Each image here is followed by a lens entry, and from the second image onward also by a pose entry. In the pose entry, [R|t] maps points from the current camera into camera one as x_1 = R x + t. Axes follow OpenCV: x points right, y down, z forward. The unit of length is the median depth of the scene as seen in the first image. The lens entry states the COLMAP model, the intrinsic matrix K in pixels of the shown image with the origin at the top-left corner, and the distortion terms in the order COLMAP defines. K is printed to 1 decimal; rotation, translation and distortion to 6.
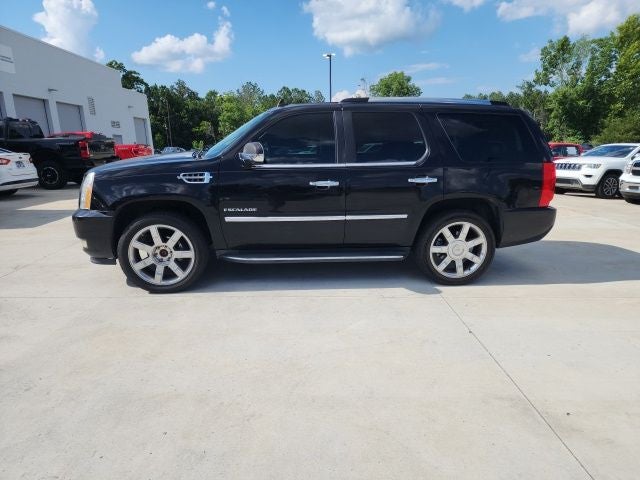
lens RADIAL K [[426.9, 0, 319.7], [0, 426.9, 246.5], [0, 0, 1]] dist [0.078676, -0.071172]
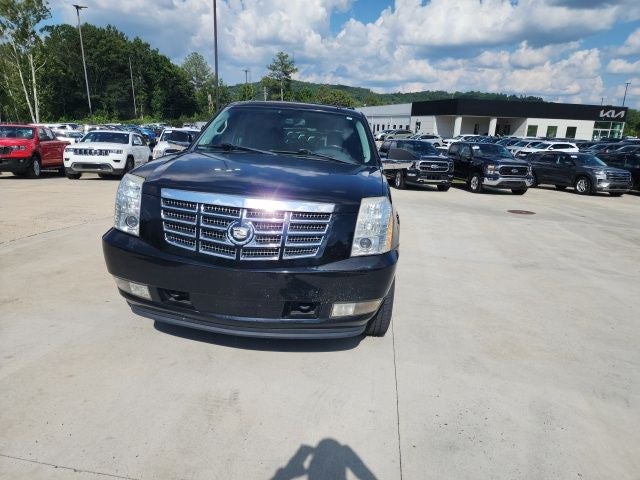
lens RADIAL K [[425.8, 0, 314.9], [0, 425.8, 239.2], [0, 0, 1]] dist [0.080199, -0.069751]
pose [[0.182336, -0.217368, 0.958908, -1.088342], [0.183826, 0.965597, 0.183930, -0.226596], [-0.965899, 0.142735, 0.216021, 0.875383]]
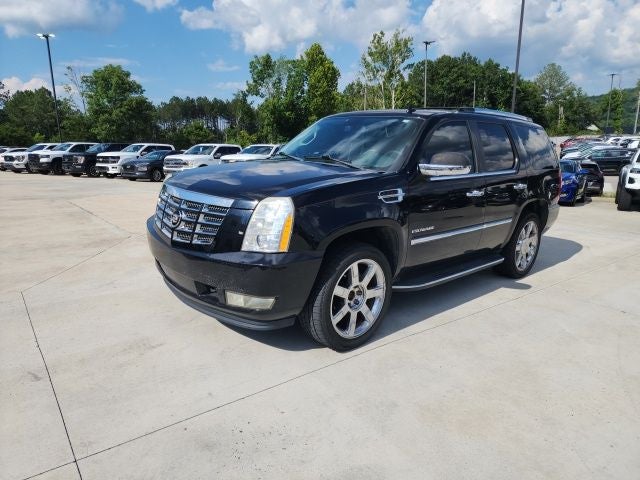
lens RADIAL K [[425.8, 0, 315.3], [0, 425.8, 239.7], [0, 0, 1]] dist [0.080199, -0.069751]
pose [[0.804624, -0.113230, 0.582889, -0.798511], [0.122519, 0.992185, 0.023613, -0.103553], [-0.581007, 0.052416, 0.812209, 0.389501]]
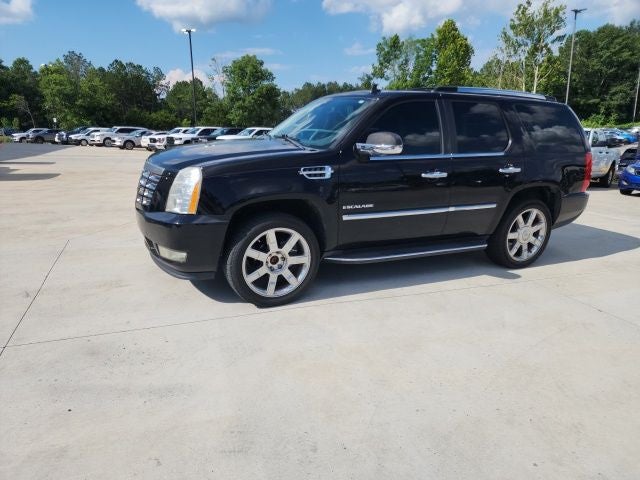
lens RADIAL K [[425.8, 0, 315.9], [0, 425.8, 243.9], [0, 0, 1]] dist [0.080199, -0.069751]
pose [[0.940749, -0.069301, 0.331946, -0.532228], [0.059123, 0.997422, 0.040677, -0.044516], [-0.333909, -0.018641, 0.942421, 0.157853]]
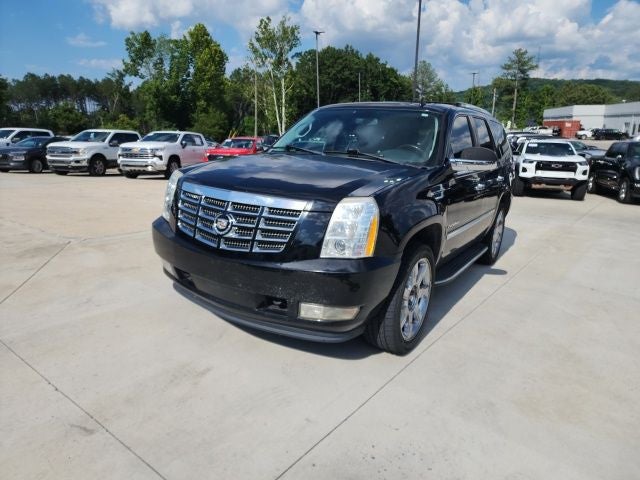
lens RADIAL K [[425.8, 0, 313.3], [0, 425.8, 245.7], [0, 0, 1]] dist [0.080199, -0.069751]
pose [[0.631072, -0.173187, 0.756144, -0.951882], [0.154142, 0.983318, 0.096574, -0.157671], [-0.760255, 0.055608, 0.647240, 0.599942]]
